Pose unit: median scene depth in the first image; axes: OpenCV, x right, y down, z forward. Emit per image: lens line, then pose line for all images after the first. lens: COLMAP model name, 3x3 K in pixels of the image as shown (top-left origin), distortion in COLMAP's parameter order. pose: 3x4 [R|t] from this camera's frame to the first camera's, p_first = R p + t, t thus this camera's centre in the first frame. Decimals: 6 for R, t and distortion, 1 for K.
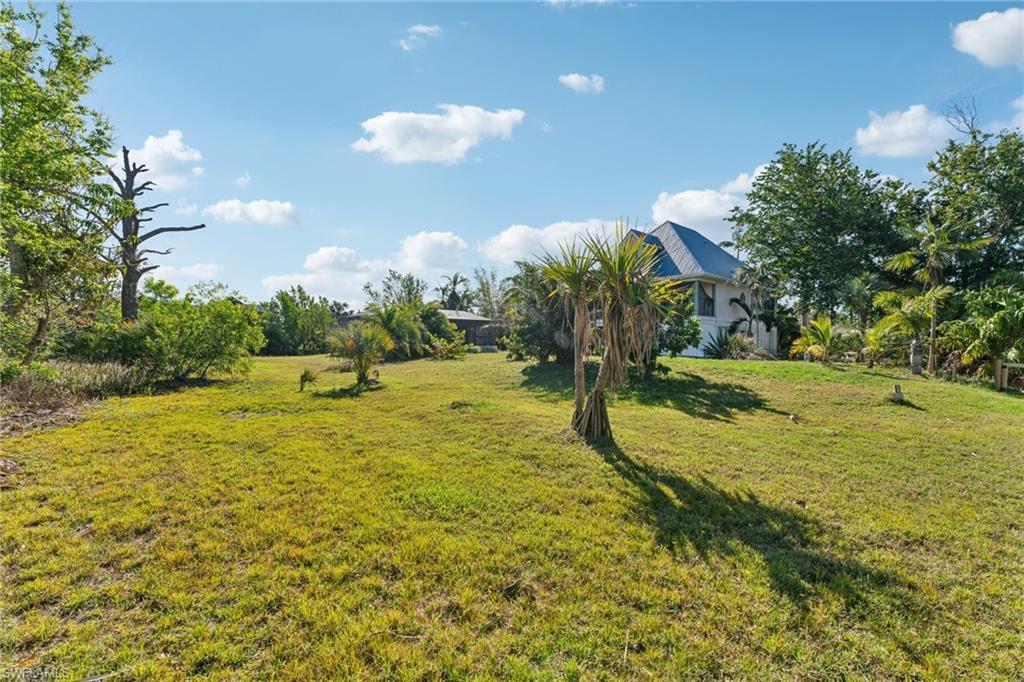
lens RADIAL K [[417.6, 0, 510.2], [0, 417.6, 337.4], [0, 0, 1]] dist [0.002821, -0.001842]
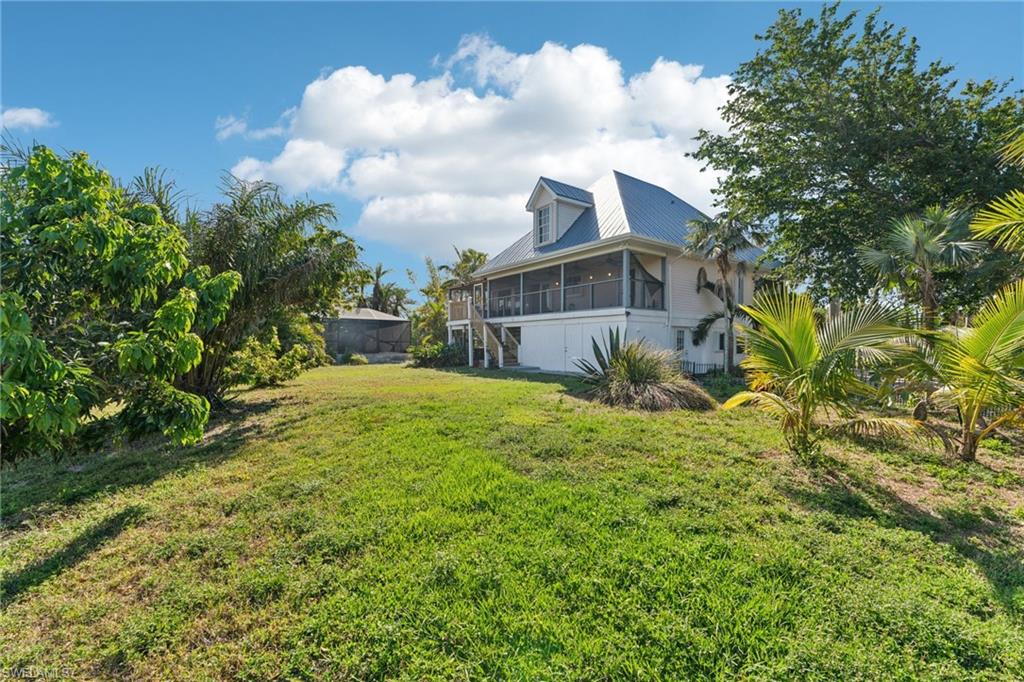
lens RADIAL K [[417.6, 0, 510.7], [0, 417.6, 343.9], [0, 0, 1]] dist [0.002821, -0.001842]
pose [[0.997343, -0.003558, -0.072759, 0.306480], [0.004433, 0.999920, 0.011867, -0.009278], [0.072711, -0.012158, 0.997279, 0.370561]]
